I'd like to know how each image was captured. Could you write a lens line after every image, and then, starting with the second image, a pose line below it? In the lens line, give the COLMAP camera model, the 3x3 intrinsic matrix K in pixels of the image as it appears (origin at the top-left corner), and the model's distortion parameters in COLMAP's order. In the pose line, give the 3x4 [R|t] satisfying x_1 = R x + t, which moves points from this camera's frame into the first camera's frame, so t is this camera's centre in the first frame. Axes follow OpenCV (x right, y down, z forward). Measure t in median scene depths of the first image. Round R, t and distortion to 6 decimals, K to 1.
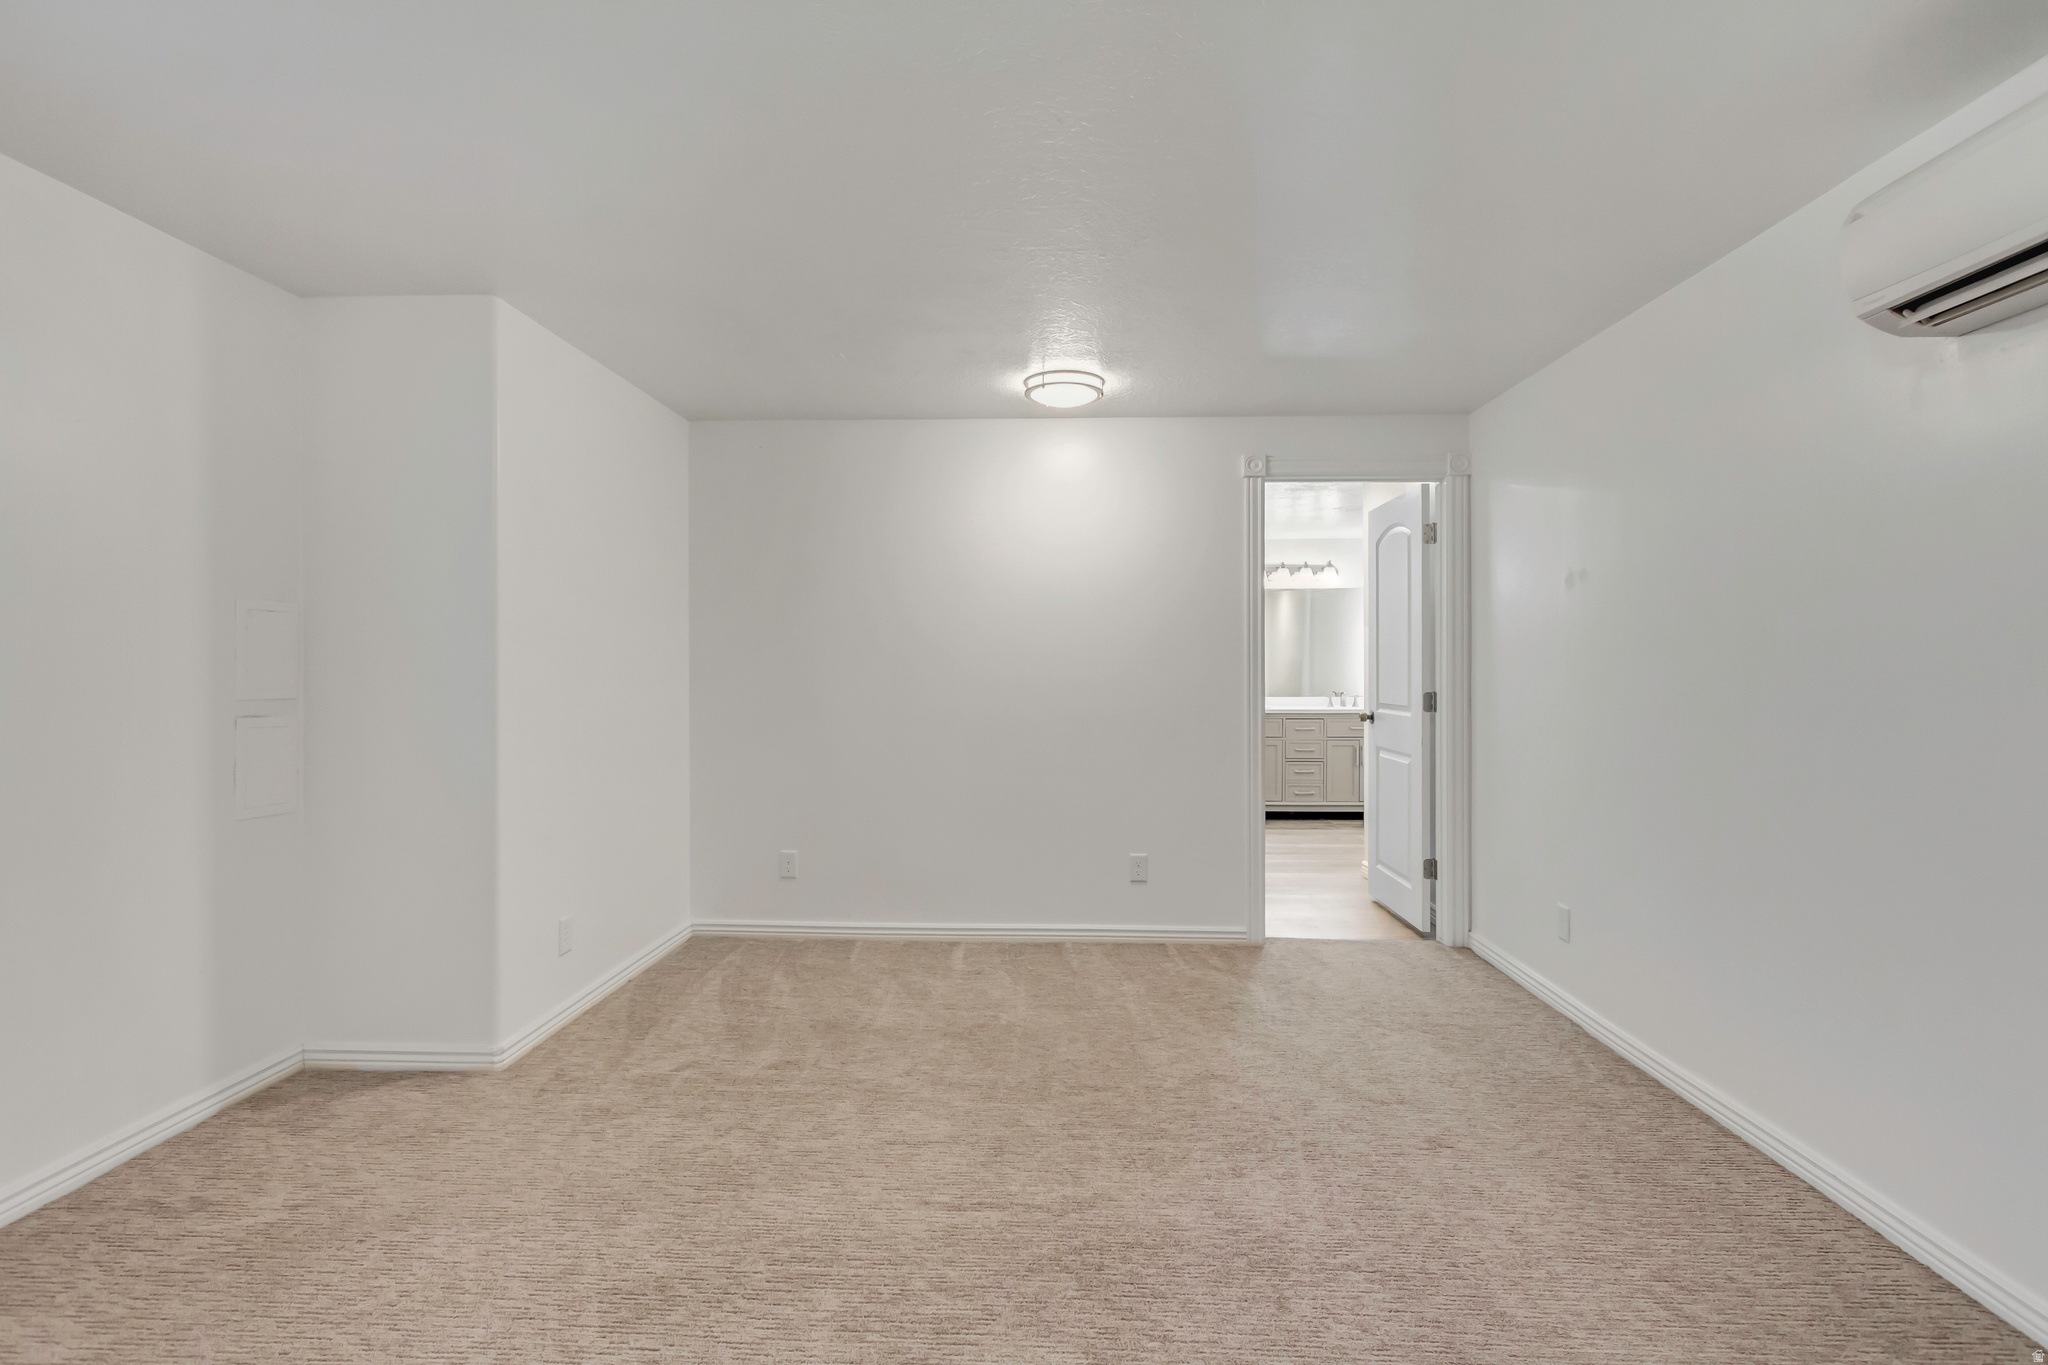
lens RADIAL K [[947.0, 0, 1025.0], [0, 947.0, 664.6], [0, 0, 1]] dist [0.007827, -0.002457]
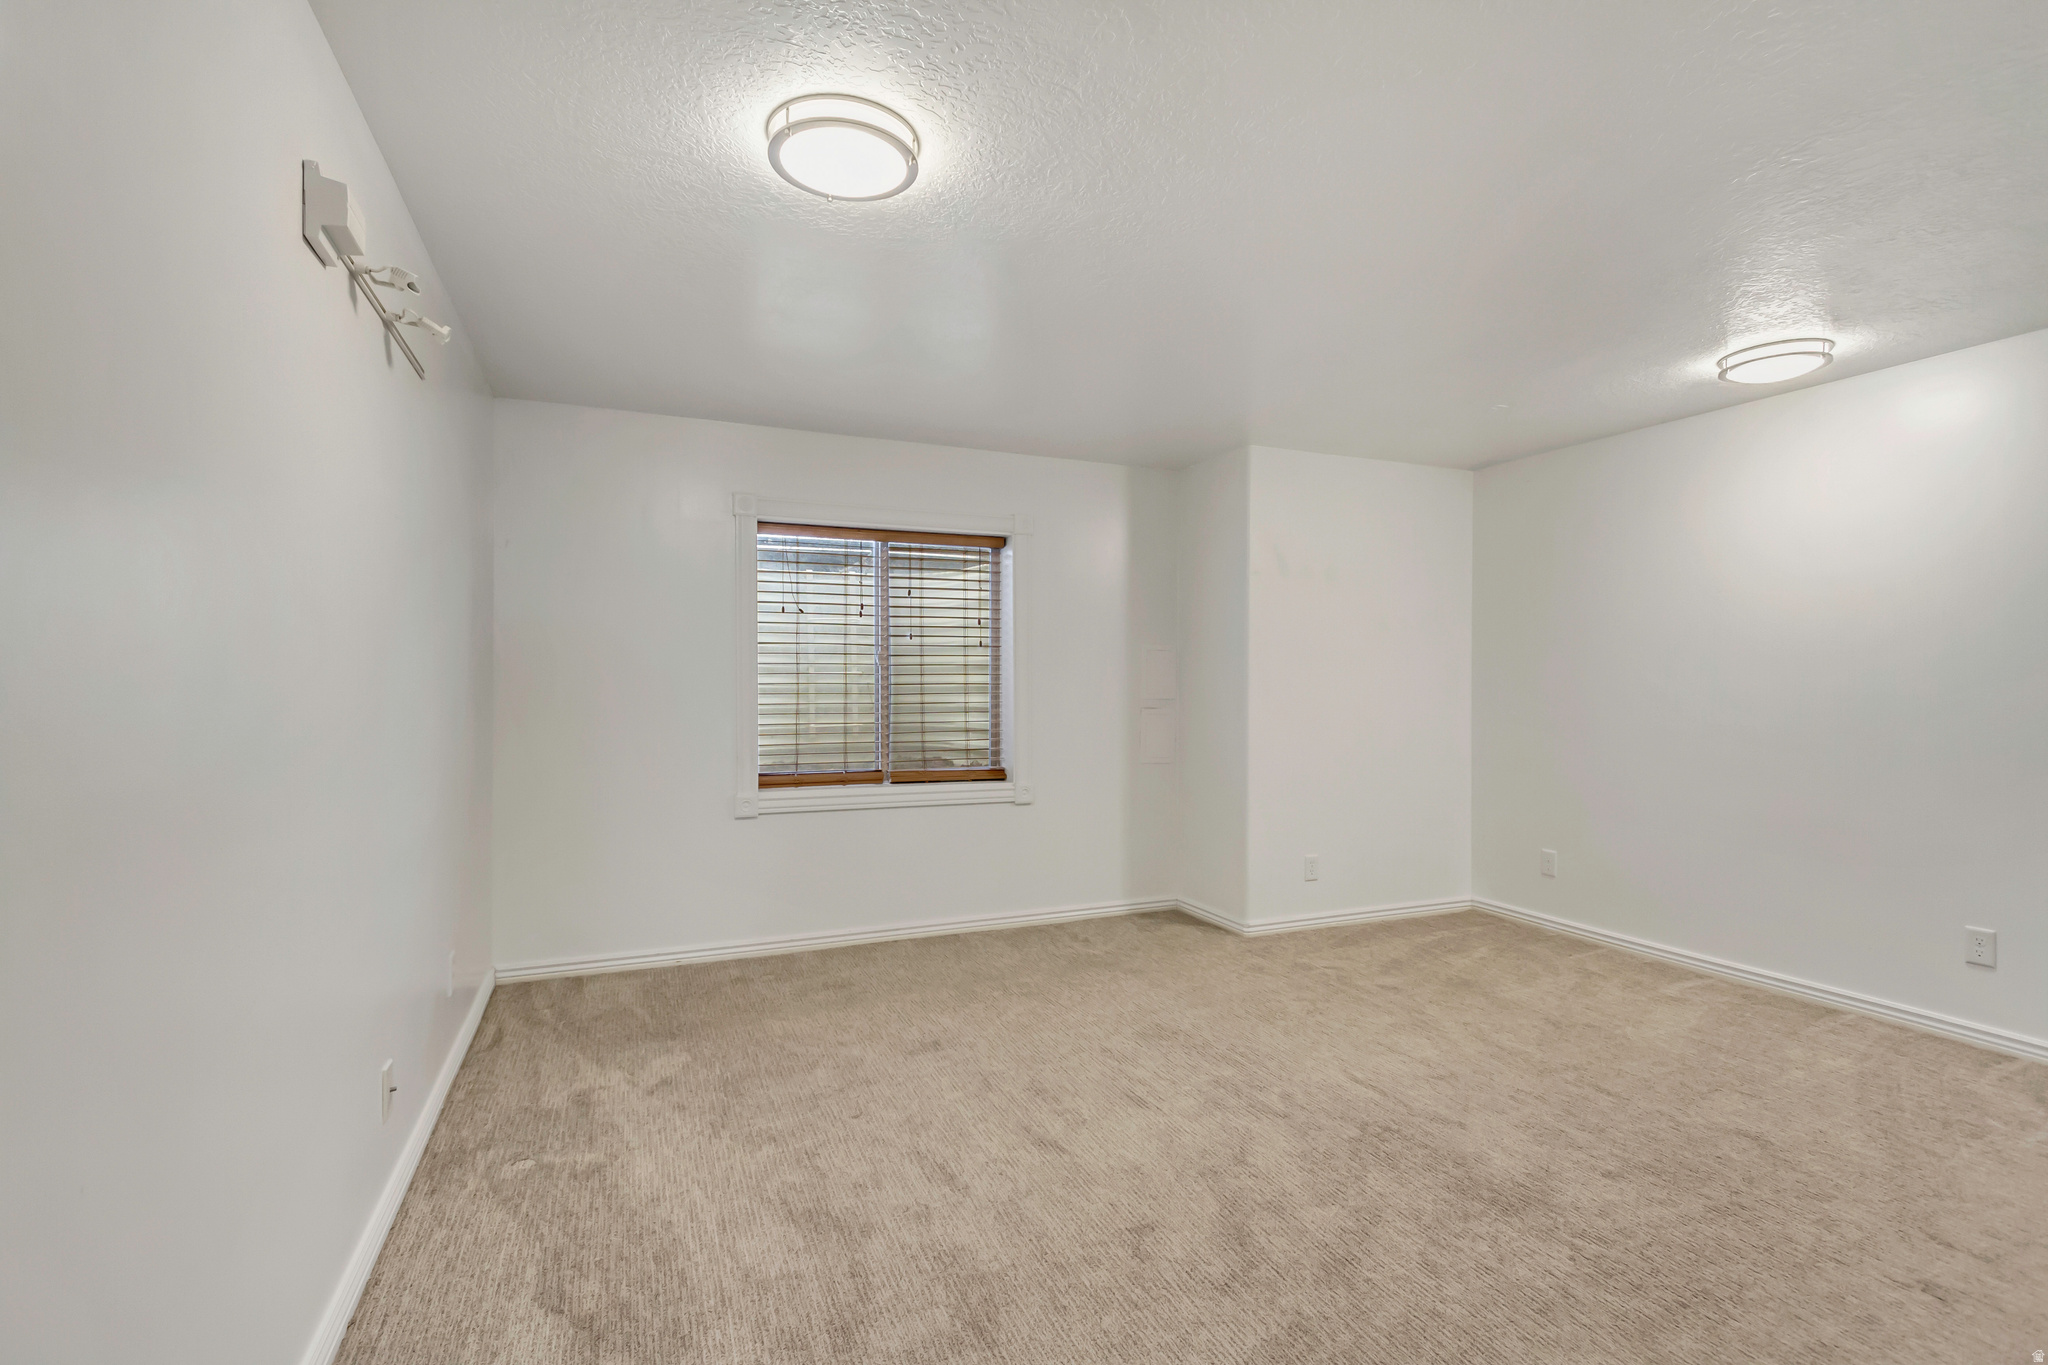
lens RADIAL K [[947.0, 0, 1018.9], [0, 947.0, 688.4], [0, 0, 1]] dist [0.007827, -0.002457]
pose [[0.422192, 0.003250, -0.906501, 0.679075], [0.003826, 0.999978, 0.005367, 0.007424], [0.906499, -0.005734, 0.422170, 0.004635]]
